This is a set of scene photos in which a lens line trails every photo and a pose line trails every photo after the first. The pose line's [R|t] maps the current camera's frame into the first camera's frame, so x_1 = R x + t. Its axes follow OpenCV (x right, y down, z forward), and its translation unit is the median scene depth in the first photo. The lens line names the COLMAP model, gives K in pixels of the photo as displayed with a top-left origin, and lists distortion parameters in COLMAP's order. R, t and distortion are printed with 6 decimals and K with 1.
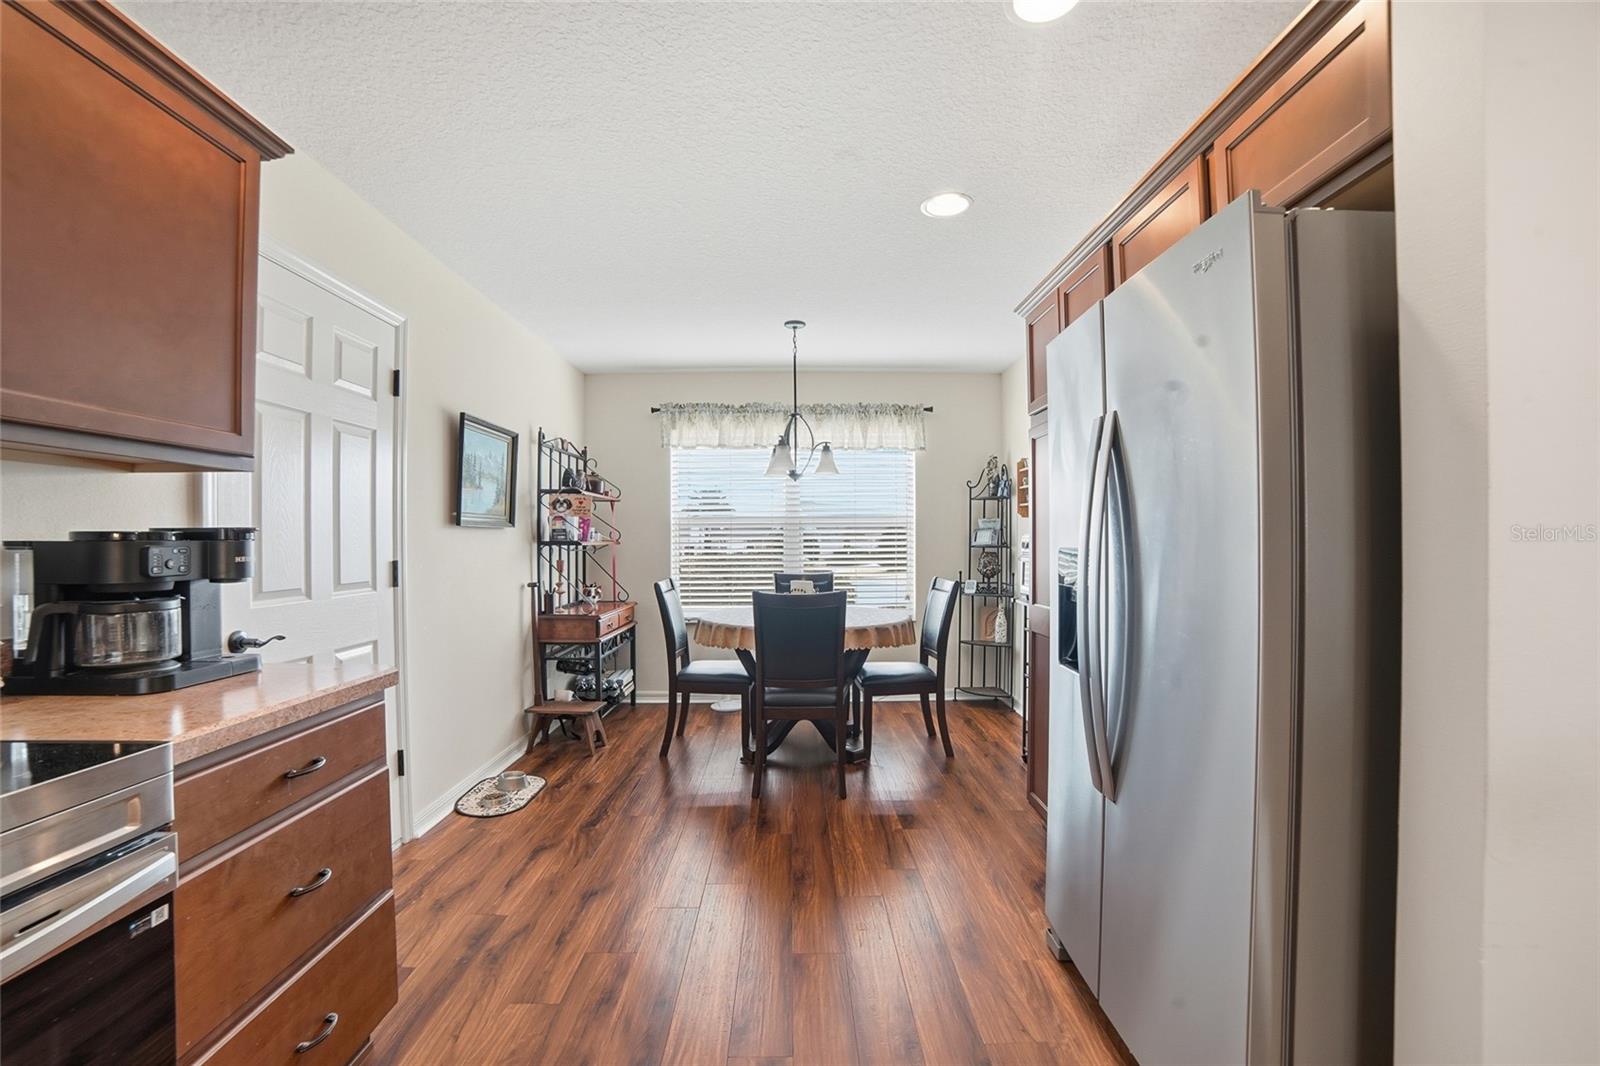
lens RADIAL K [[678.4, 0, 803.7], [0, 678.4, 541.3], [0, 0, 1]] dist [-0.019394, 0.004849]
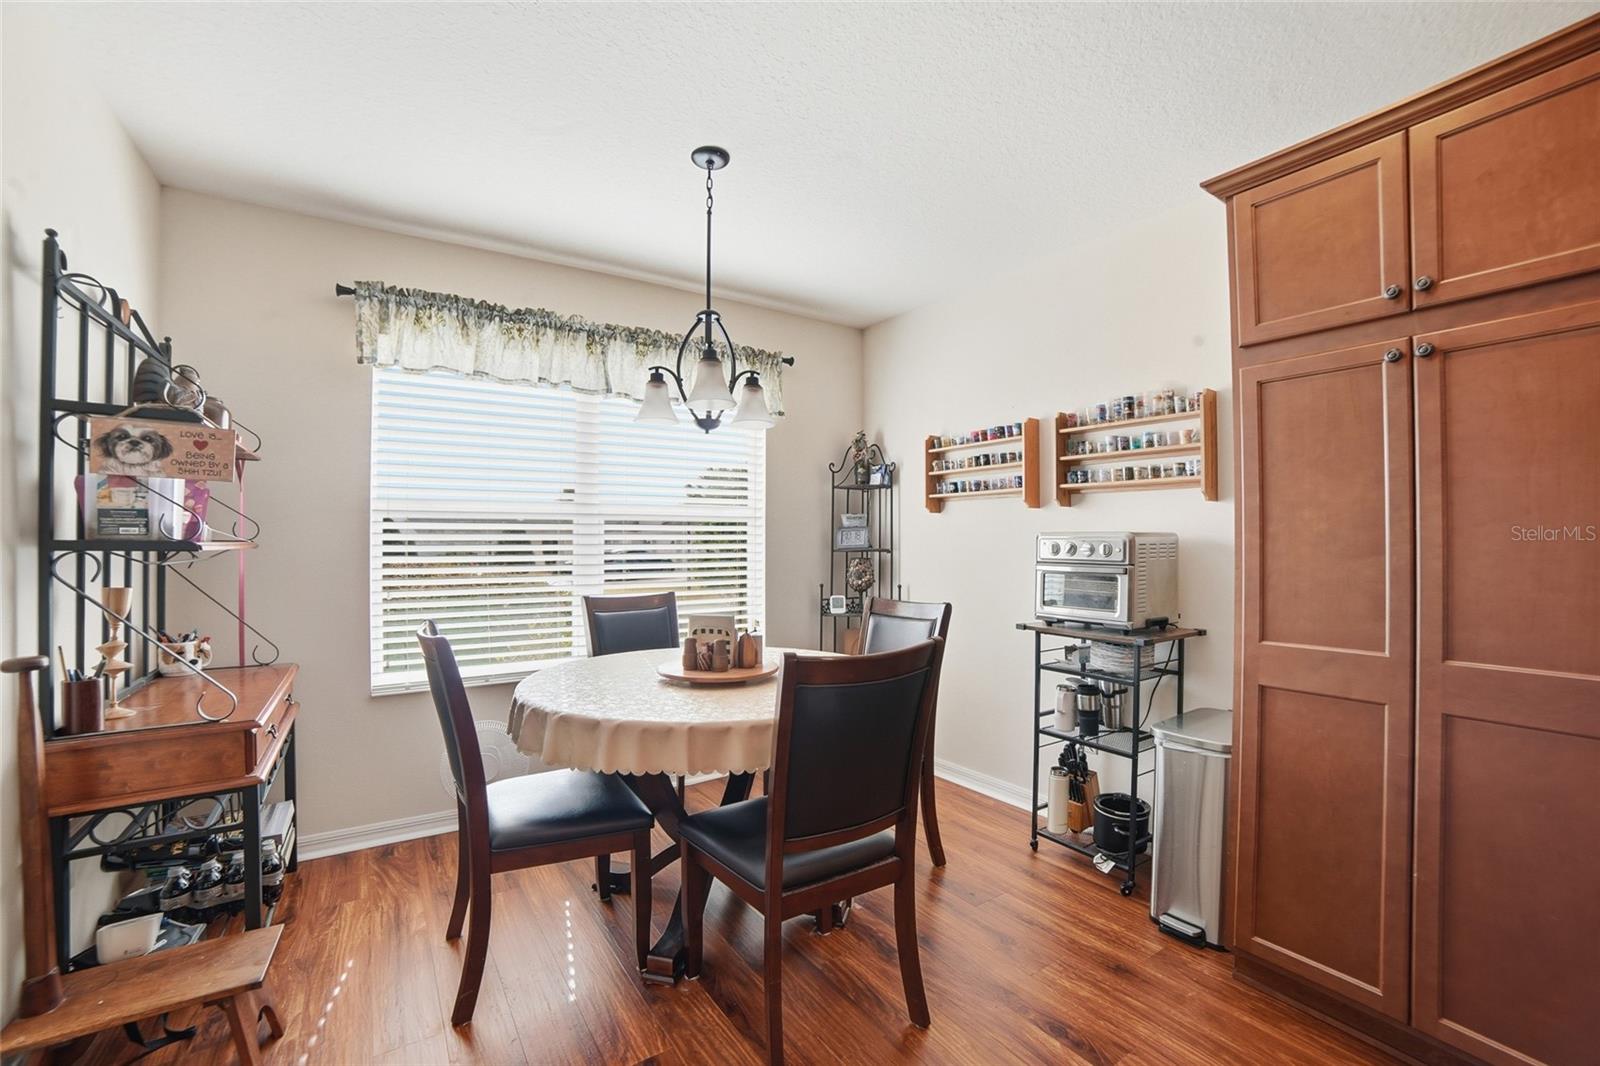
lens RADIAL K [[678.4, 0, 800.1], [0, 678.4, 539.5], [0, 0, 1]] dist [-0.019394, 0.004849]
pose [[0.870847, 0.005500, 0.491523, -0.183048], [-0.003330, 0.999980, -0.005290, -0.000550], [-0.491543, 0.002970, 0.870848, 0.417212]]
